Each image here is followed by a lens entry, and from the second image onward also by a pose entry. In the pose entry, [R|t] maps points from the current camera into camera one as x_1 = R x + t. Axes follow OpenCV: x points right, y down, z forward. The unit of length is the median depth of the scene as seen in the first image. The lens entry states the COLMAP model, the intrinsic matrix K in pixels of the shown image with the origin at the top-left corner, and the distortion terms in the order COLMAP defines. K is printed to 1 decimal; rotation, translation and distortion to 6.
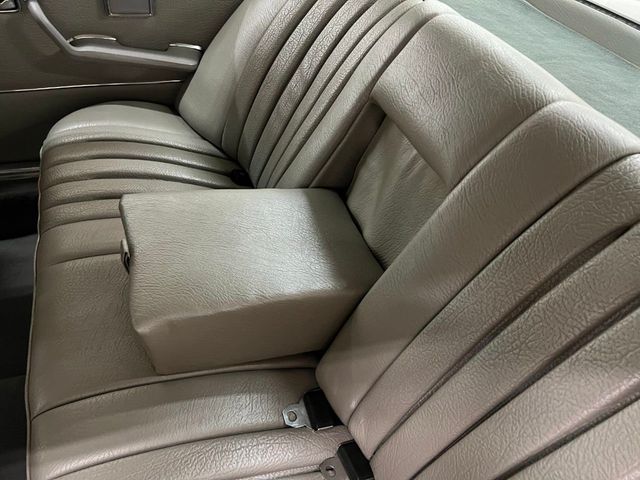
lens RADIAL K [[485.4, 0, 321.6], [0, 485.4, 241.8], [0, 0, 1]] dist [0.051526, -0.062855]
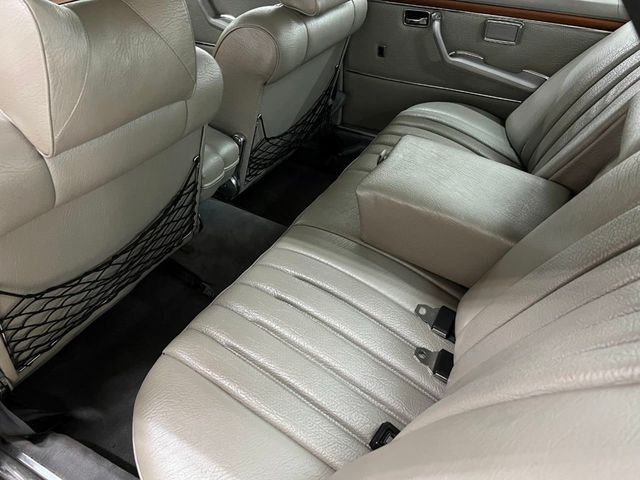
lens RADIAL K [[485.4, 0, 322.4], [0, 485.4, 239.9], [0, 0, 1]] dist [0.051526, -0.062855]
pose [[0.663320, 0.374376, -0.647957, 0.326638], [-0.456853, 0.888373, 0.045598, 0.154375], [0.592699, 0.265775, 0.760311, -0.117614]]
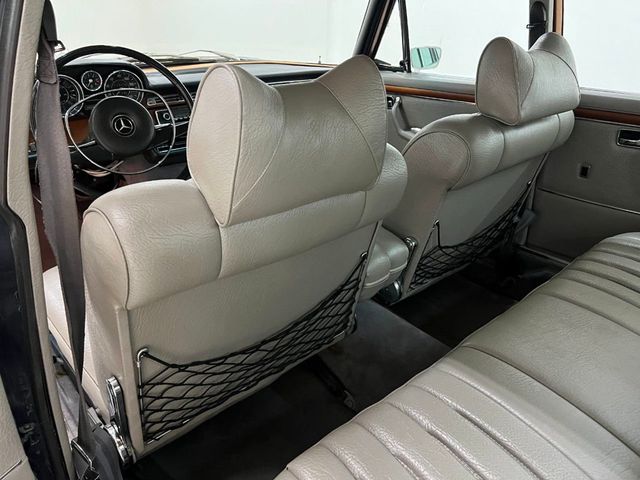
lens RADIAL K [[485.4, 0, 325.8], [0, 485.4, 238.0], [0, 0, 1]] dist [0.051526, -0.062855]
pose [[0.364974, 0.282047, -0.887267, 0.246642], [-0.591404, 0.806270, 0.013027, 0.174882], [0.719051, 0.519979, 0.461072, -0.061473]]
